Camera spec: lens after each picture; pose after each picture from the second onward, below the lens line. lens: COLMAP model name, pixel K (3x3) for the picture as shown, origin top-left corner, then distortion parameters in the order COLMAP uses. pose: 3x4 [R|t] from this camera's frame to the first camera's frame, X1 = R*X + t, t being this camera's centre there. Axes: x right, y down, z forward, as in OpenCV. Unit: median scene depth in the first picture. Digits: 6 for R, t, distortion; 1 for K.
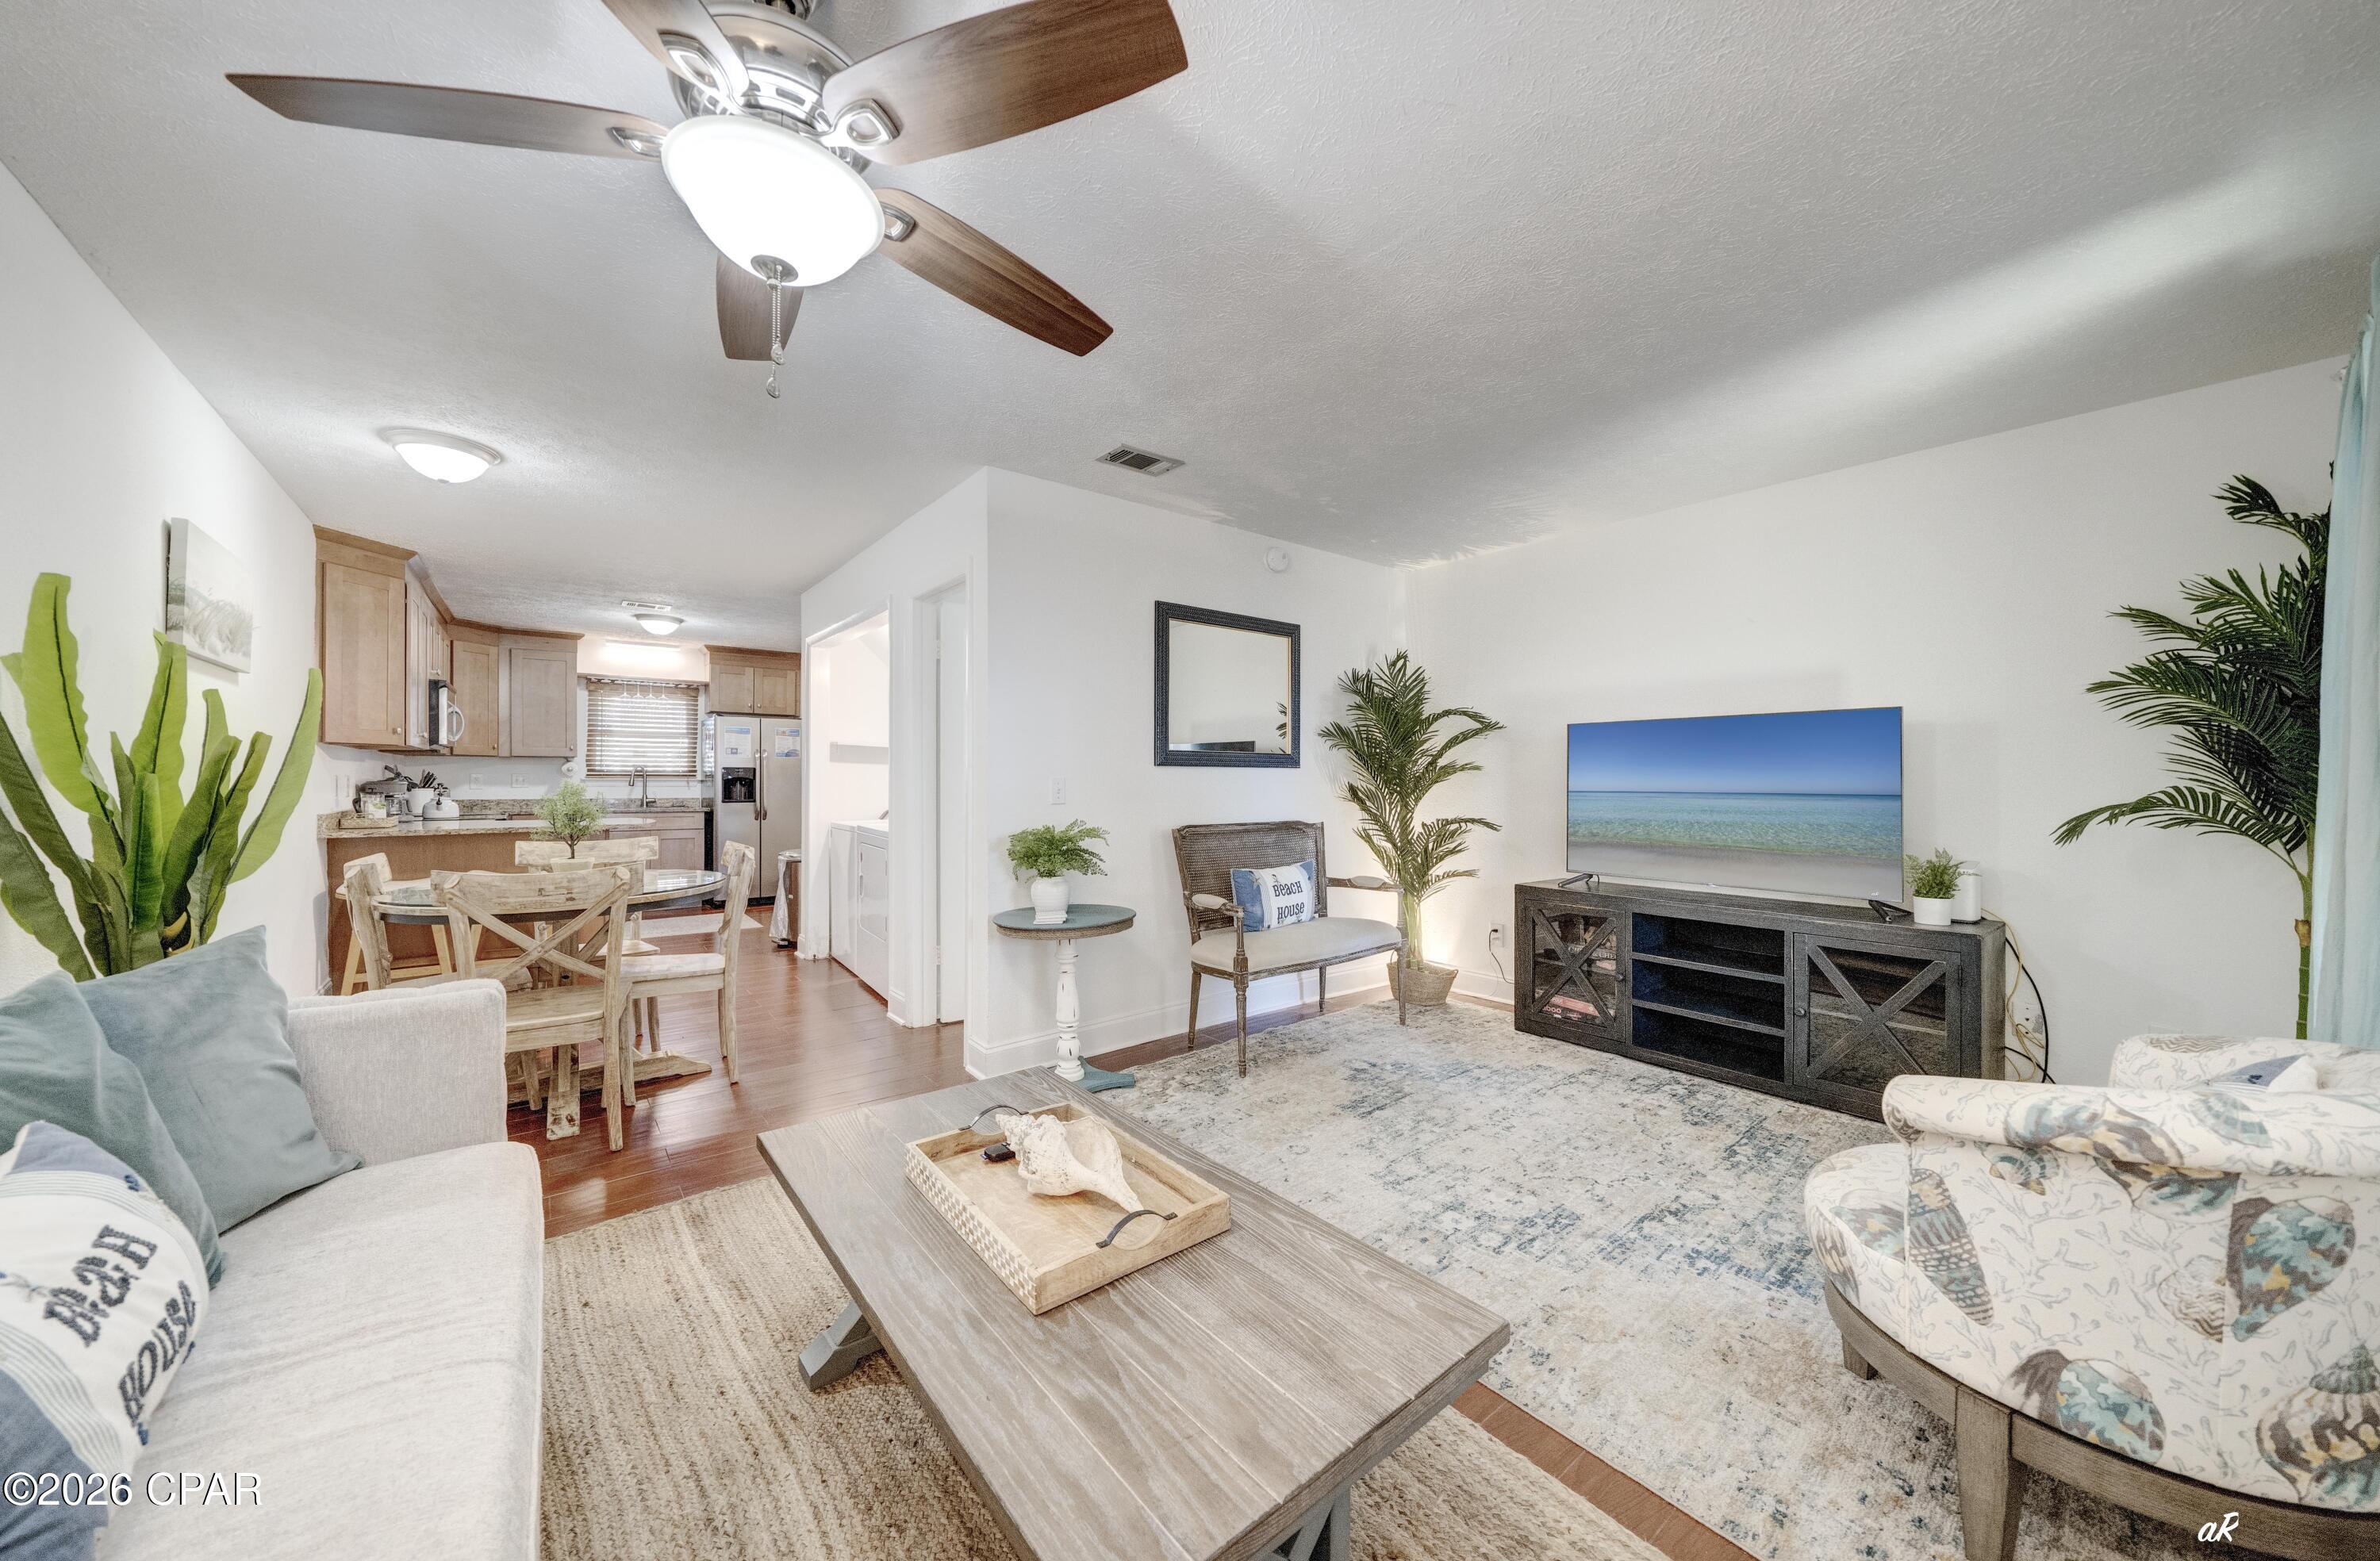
lens RADIAL K [[832.3, 0, 1171.1], [0, 832.3, 778.3], [0, 0, 1]] dist [-0.005298, -0.000159]
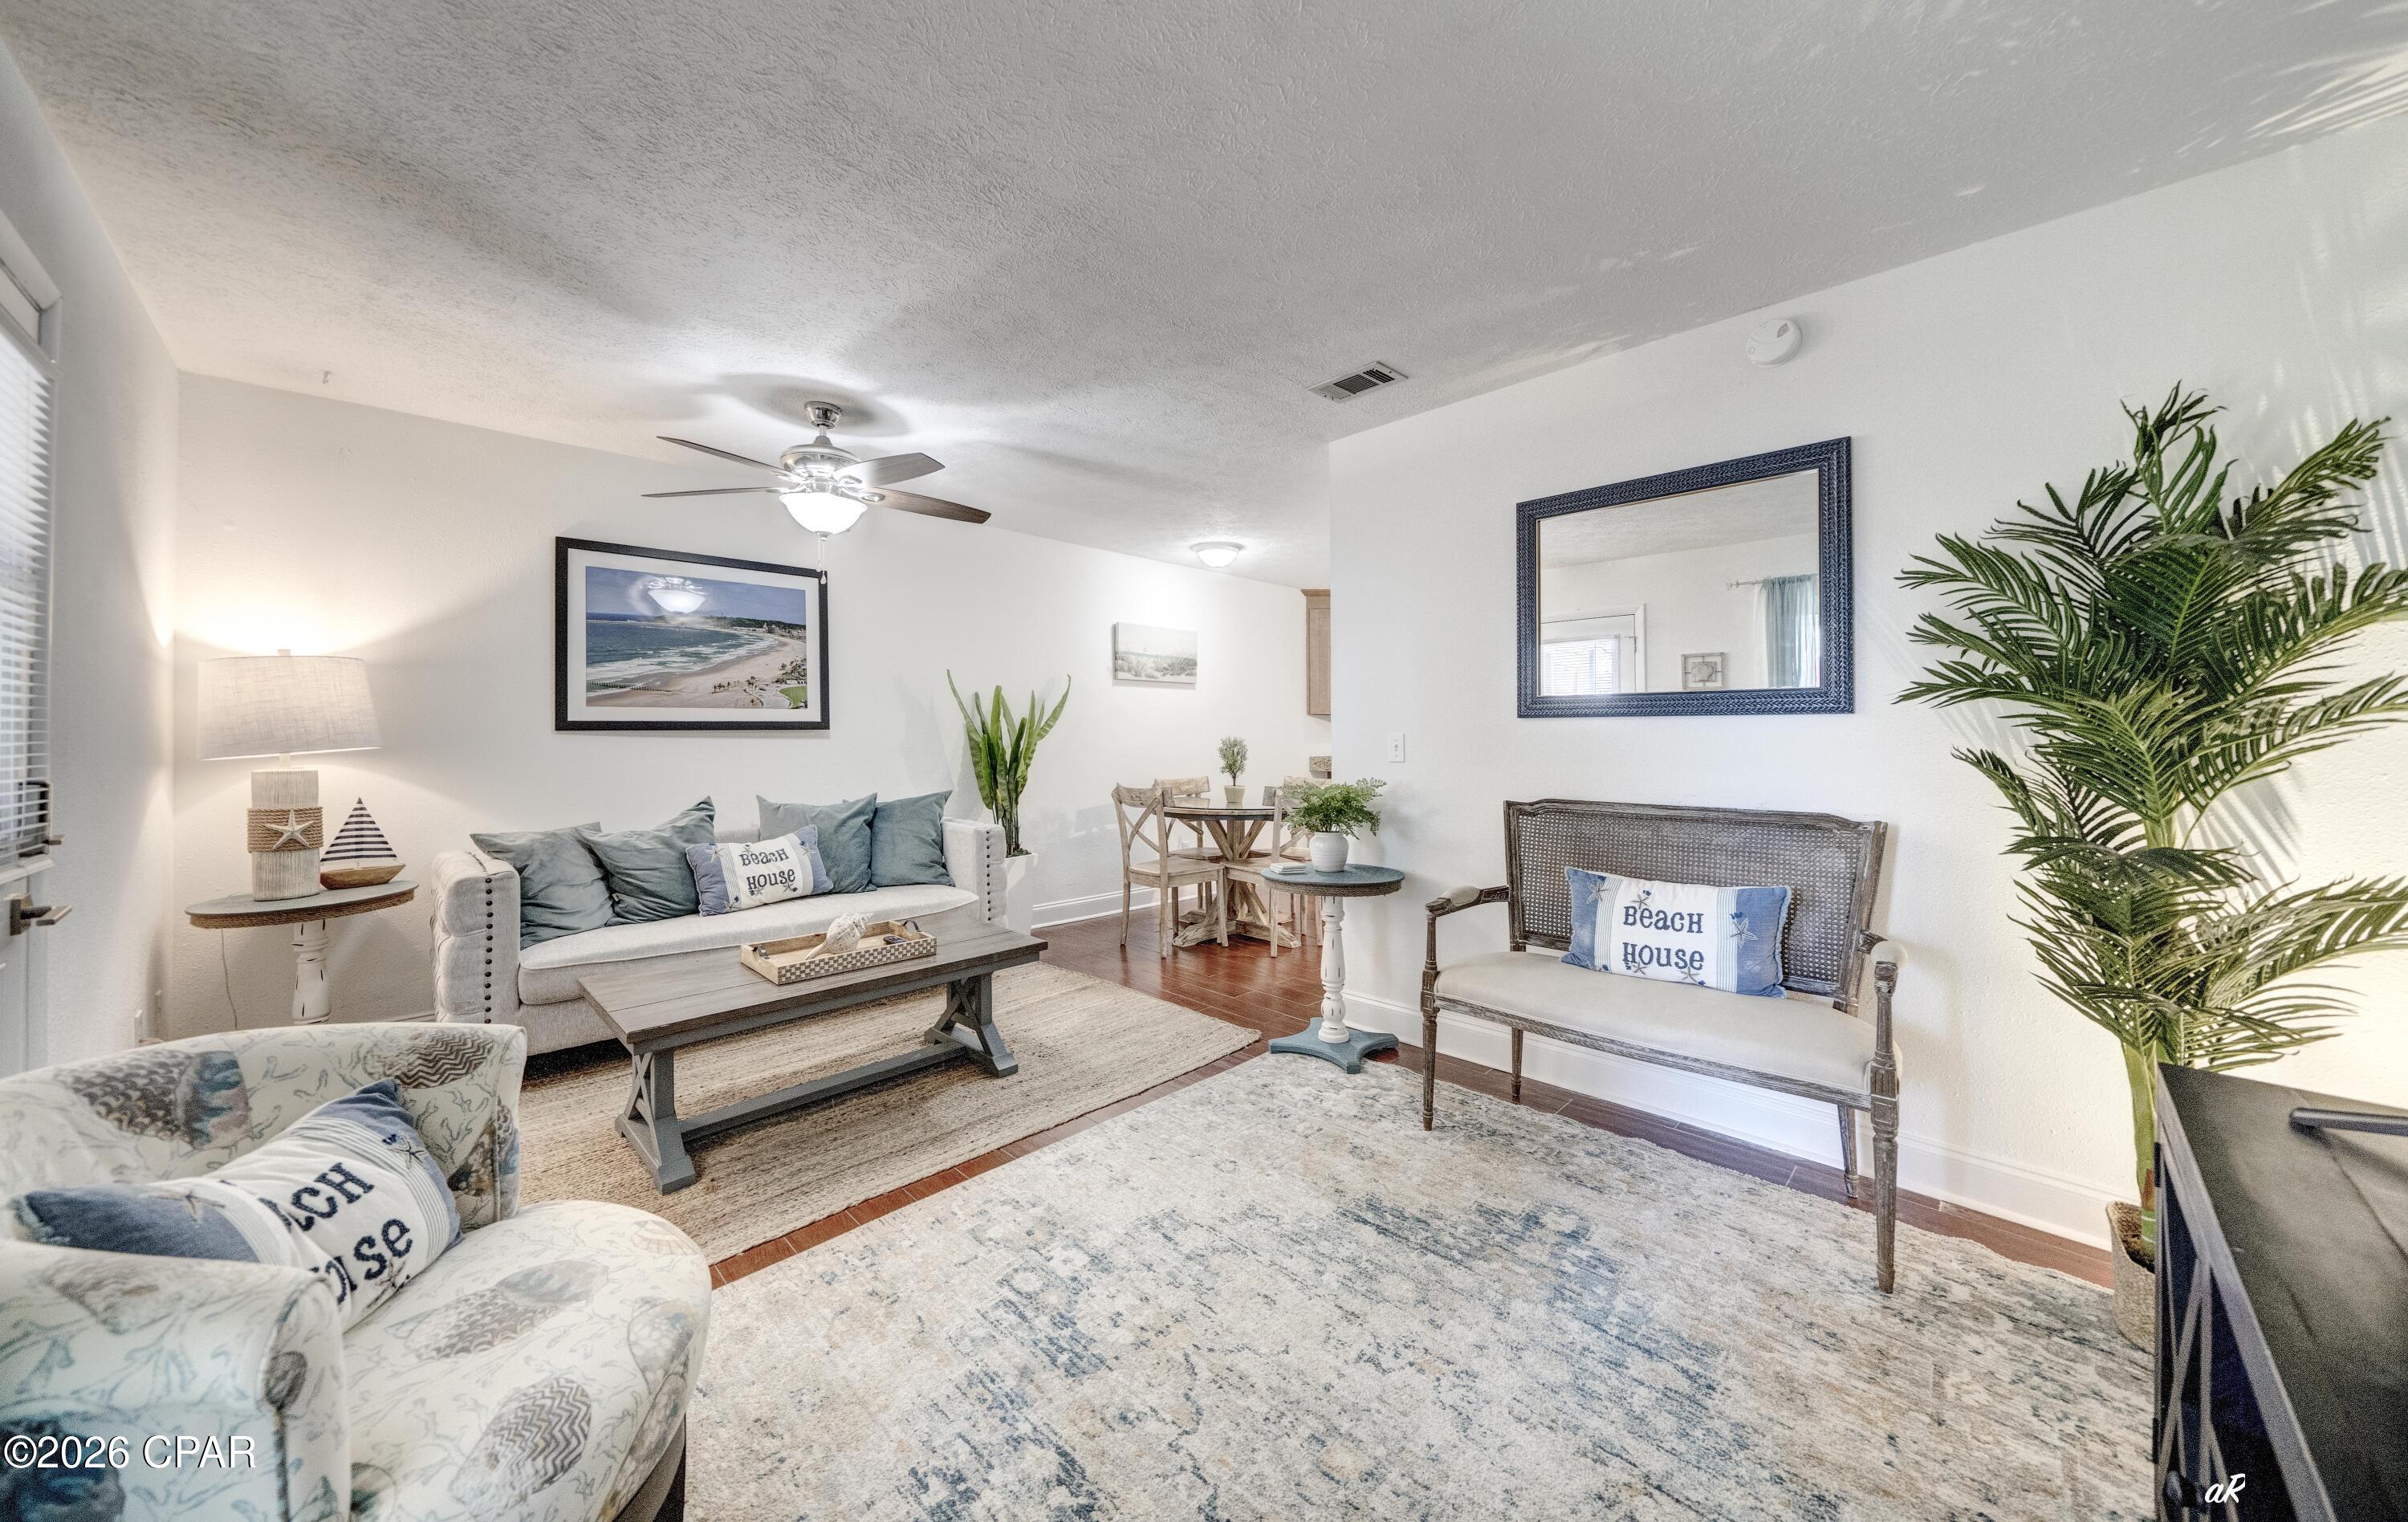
lens RADIAL K [[824.9, 0, 1183.0], [0, 824.9, 729.9], [0, 0, 1]] dist [-0.002456, -0.000111]
pose [[0.108283, -0.006058, -0.994102, 0.817652], [0.001438, 0.999981, -0.005937, 0.000104], [0.994119, -0.000786, 0.108290, 0.705094]]
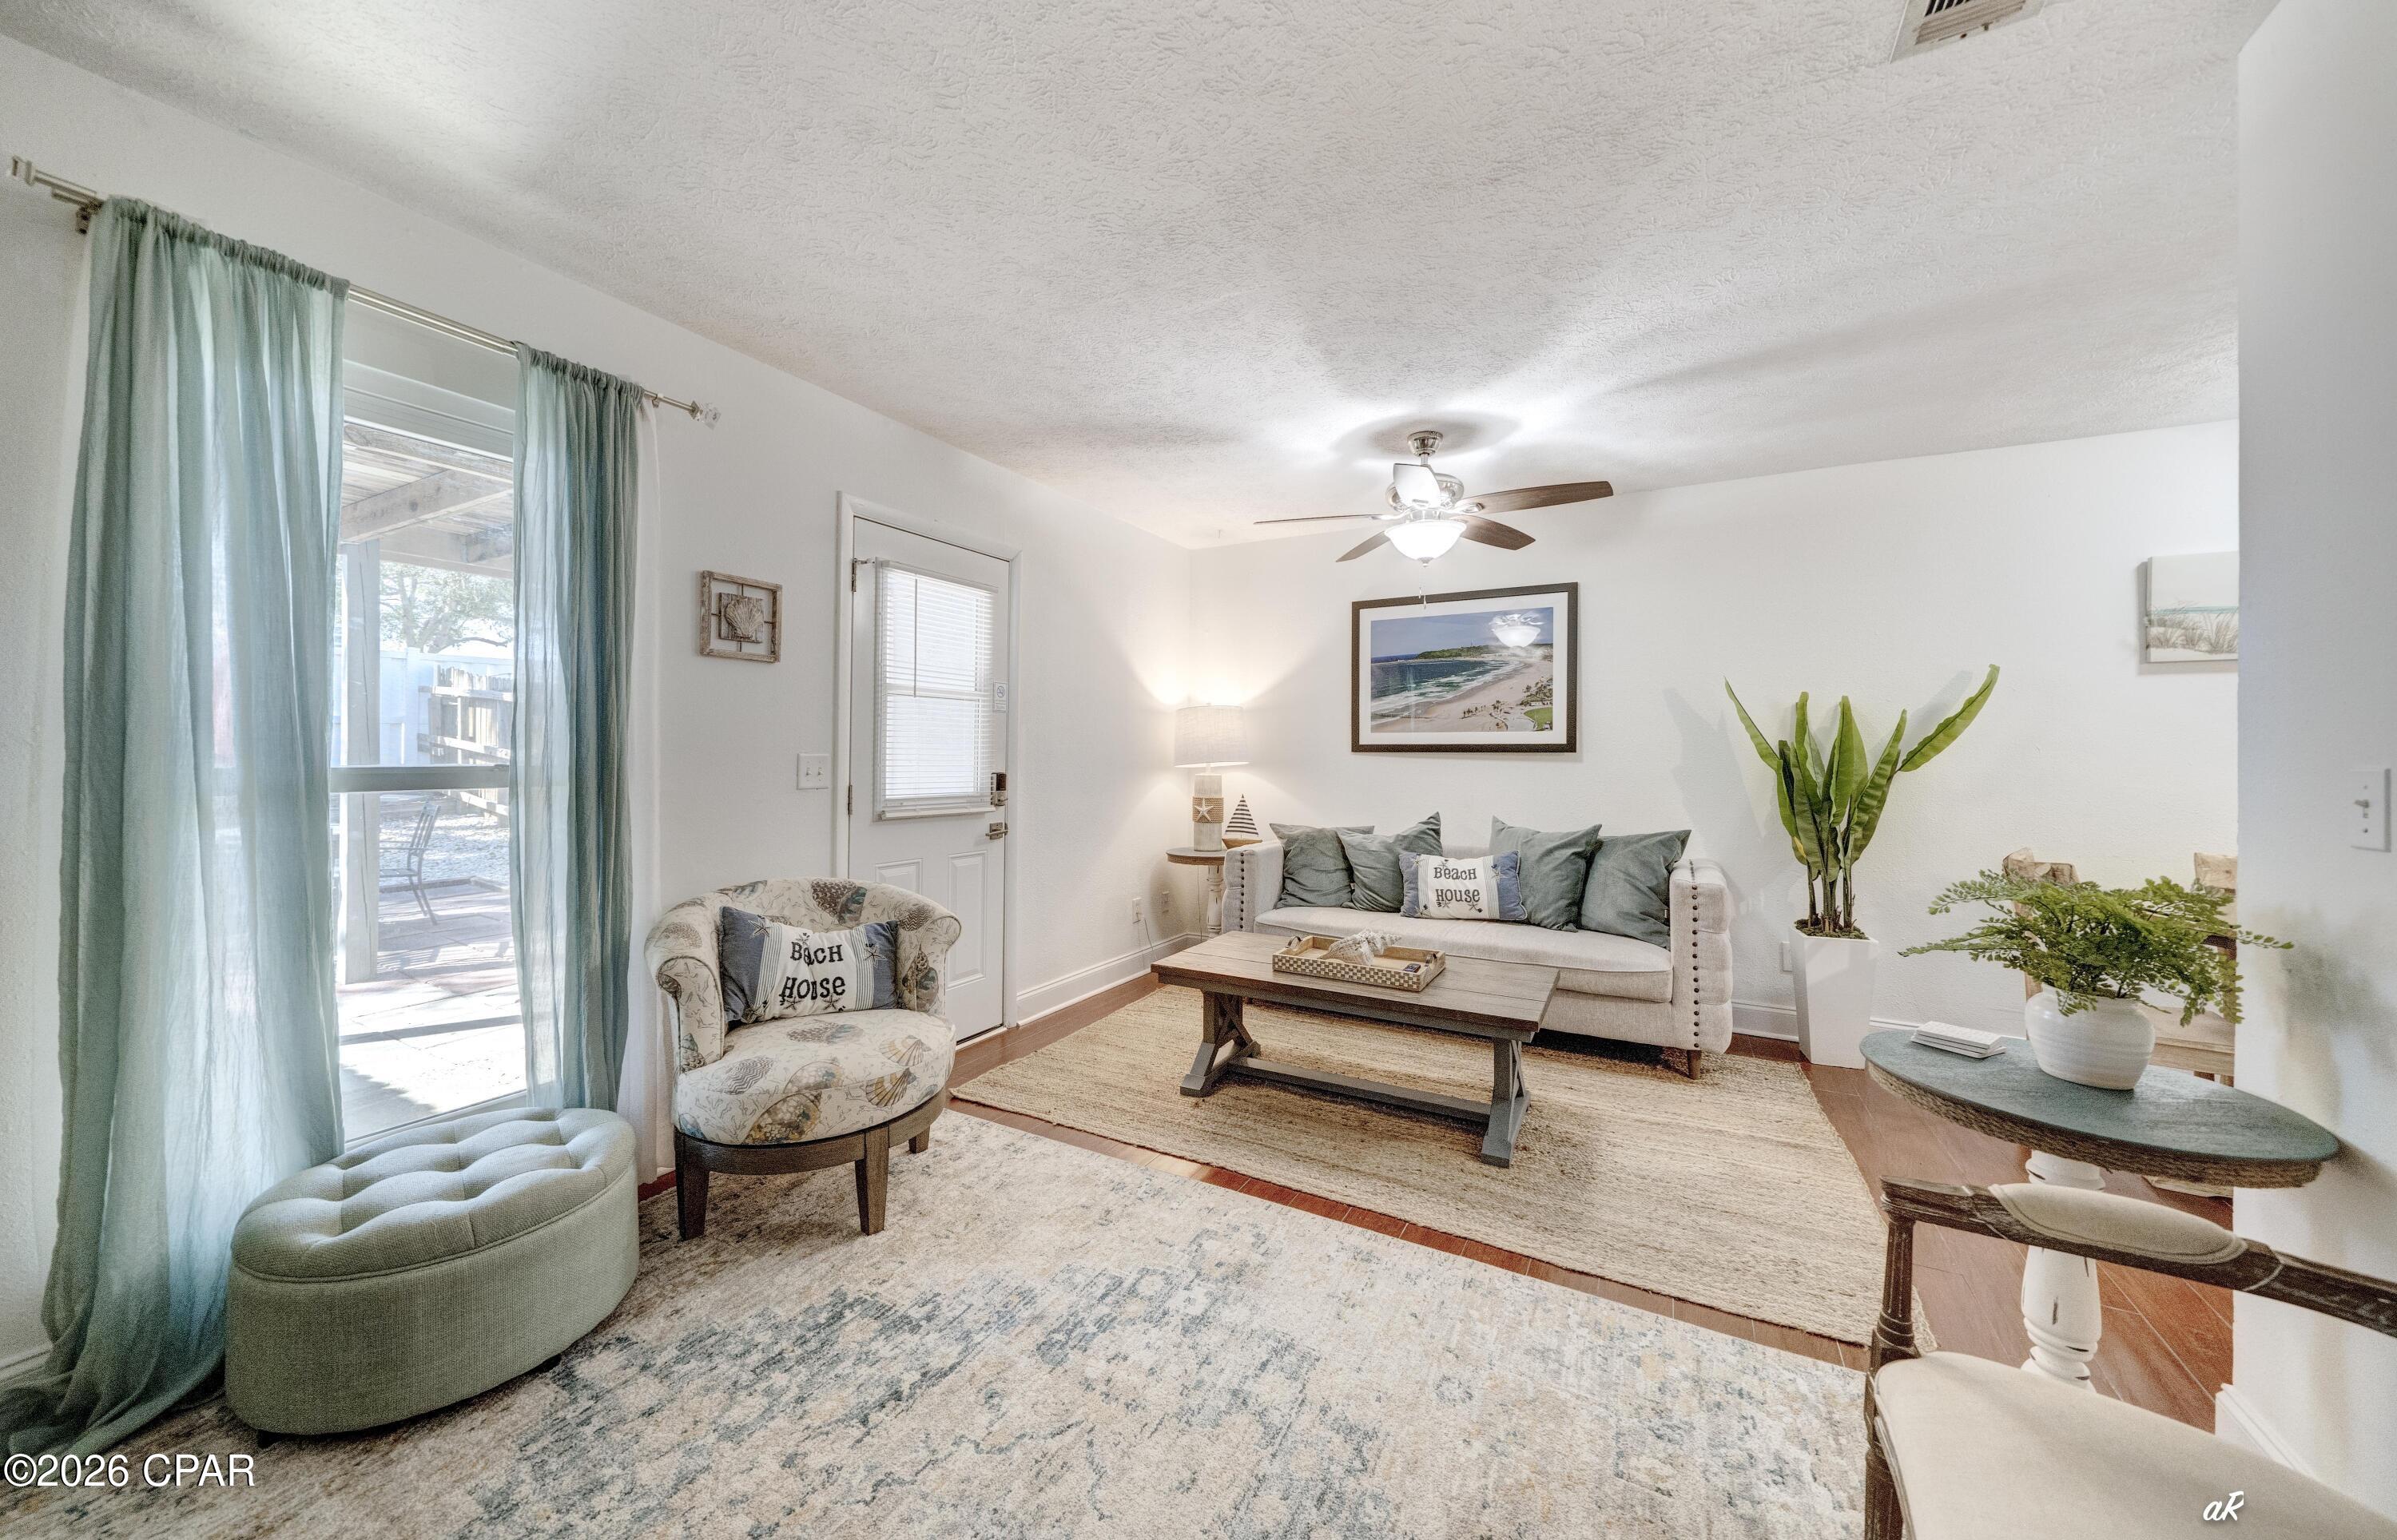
lens RADIAL K [[832.3, 0, 1189.1], [0, 832.3, 754.5], [0, 0, 1]] dist [-0.004107, -0.000044]
pose [[-0.922628, -0.009459, -0.385576, 0.455413], [-0.011285, 0.999933, 0.002474, -0.002583], [0.385527, 0.006634, -0.922673, 1.199971]]
